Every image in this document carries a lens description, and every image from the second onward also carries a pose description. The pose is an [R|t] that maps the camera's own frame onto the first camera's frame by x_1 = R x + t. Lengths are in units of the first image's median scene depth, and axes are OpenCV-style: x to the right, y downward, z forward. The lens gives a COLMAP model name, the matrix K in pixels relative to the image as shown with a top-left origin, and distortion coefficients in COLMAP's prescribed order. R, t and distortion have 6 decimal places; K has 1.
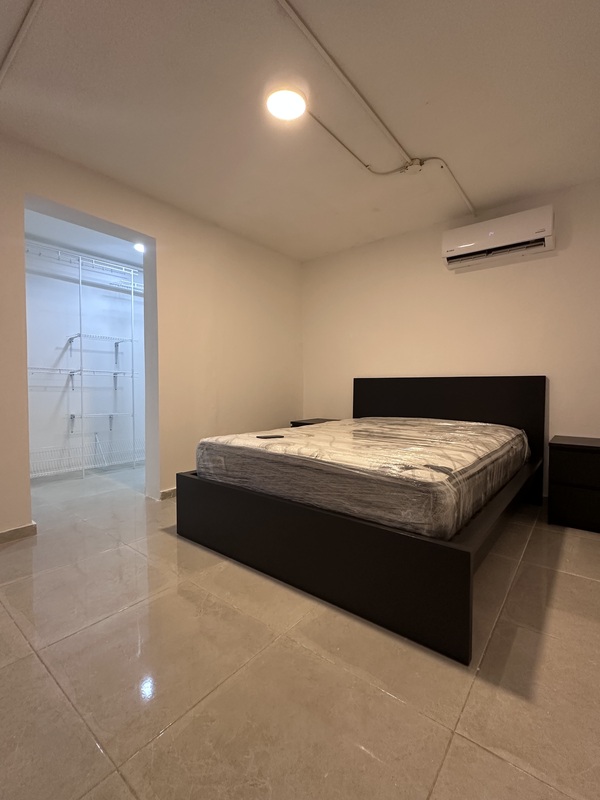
lens RADIAL K [[361.6, 0, 295.6], [0, 361.6, 400.0], [0, 0, 1]] dist [-0.003855, 0.002972]
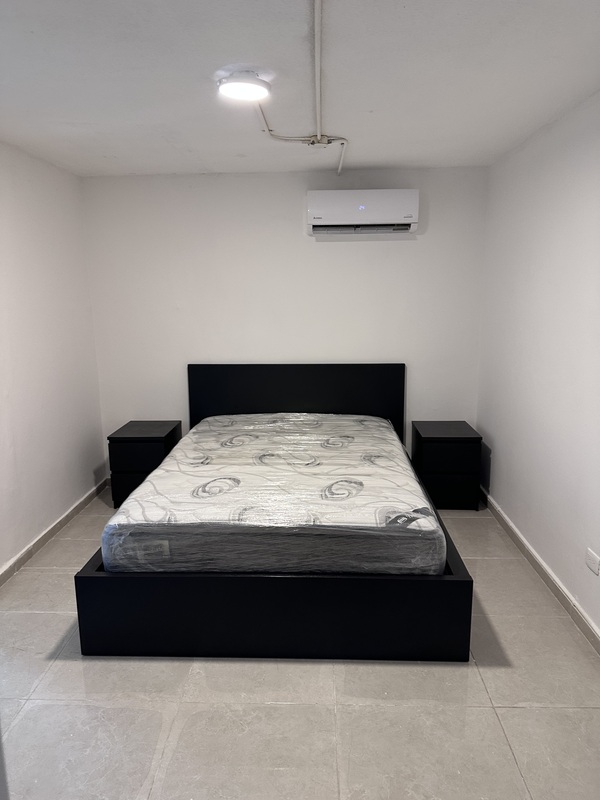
lens RADIAL K [[571.4, 0, 300.0], [0, 571.4, 398.7], [0, 0, 1]] dist [0.045774, -0.026864]
pose [[0.795435, -0.123821, 0.593255, -0.632274], [0.029680, 0.985690, 0.165934, -0.317419], [-0.605312, -0.114382, 0.787727, -0.095794]]
